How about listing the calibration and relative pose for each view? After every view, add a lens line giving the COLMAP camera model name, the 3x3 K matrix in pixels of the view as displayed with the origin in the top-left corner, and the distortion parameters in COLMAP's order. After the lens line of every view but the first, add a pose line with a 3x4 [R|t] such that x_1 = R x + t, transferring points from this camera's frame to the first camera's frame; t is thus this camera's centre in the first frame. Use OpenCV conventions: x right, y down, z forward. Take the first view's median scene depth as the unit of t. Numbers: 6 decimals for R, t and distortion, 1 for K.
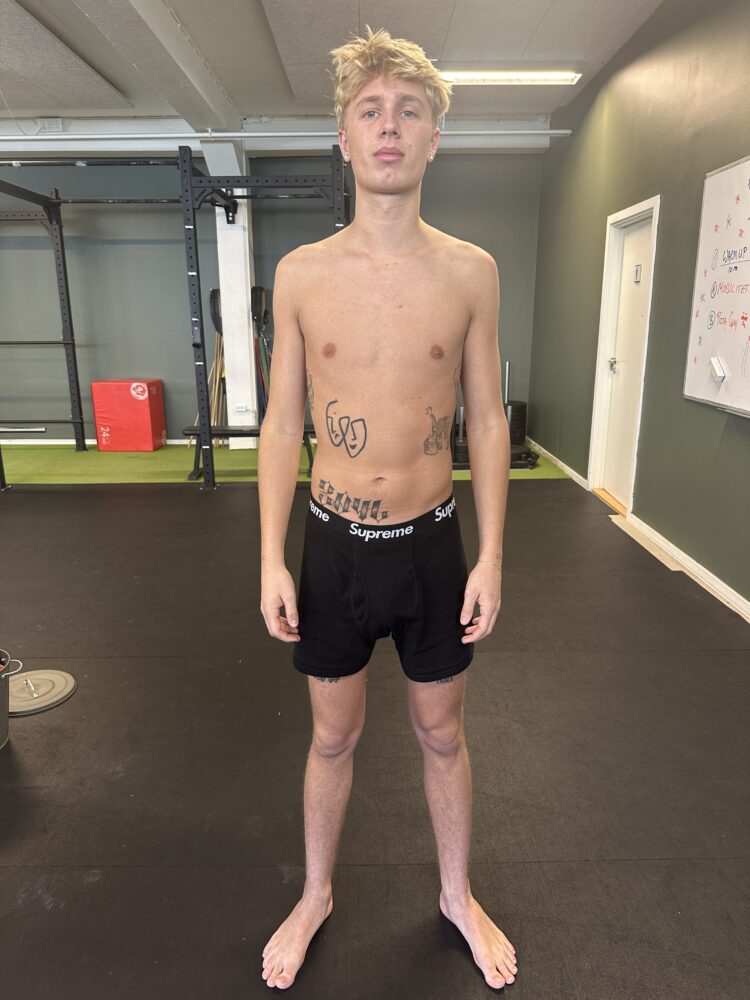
lens RADIAL K [[668.9, 0, 375.0], [0, 668.9, 500.0], [0, 0, 1]] dist [0.002533, 0.001183]
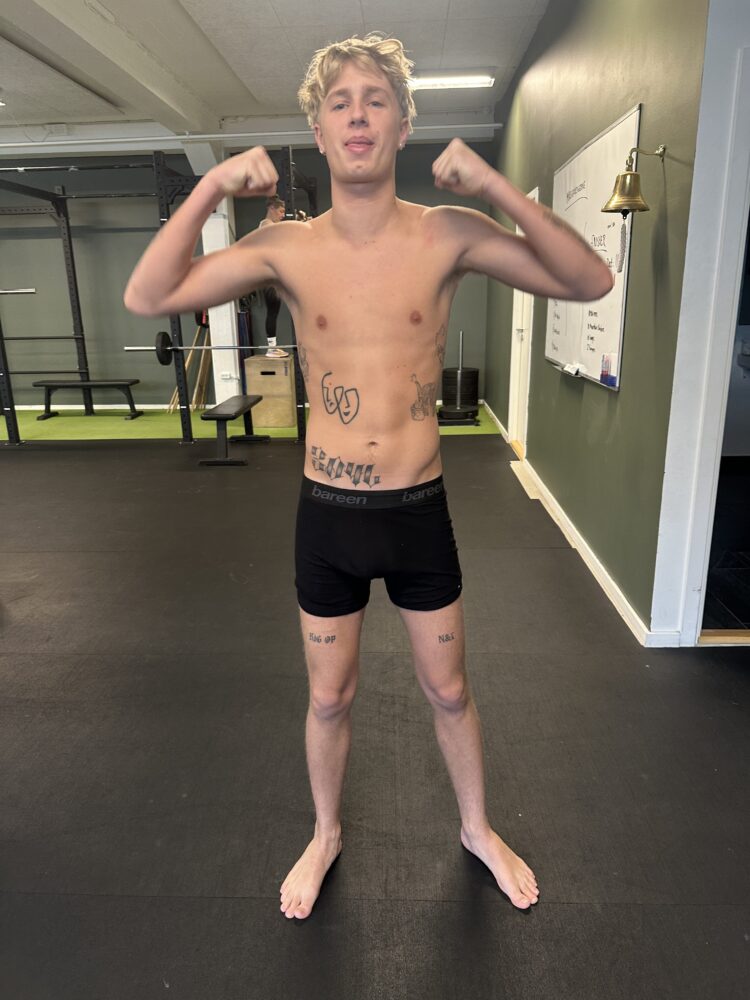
lens RADIAL K [[668.9, 0, 375.0], [0, 668.9, 500.0], [0, 0, 1]] dist [0.002533, 0.001183]
pose [[0.998423, 0.001054, -0.056137, 0.111909], [0.000948, 0.999365, 0.035614, 0.031243], [0.056139, -0.035611, 0.997788, -0.122876]]
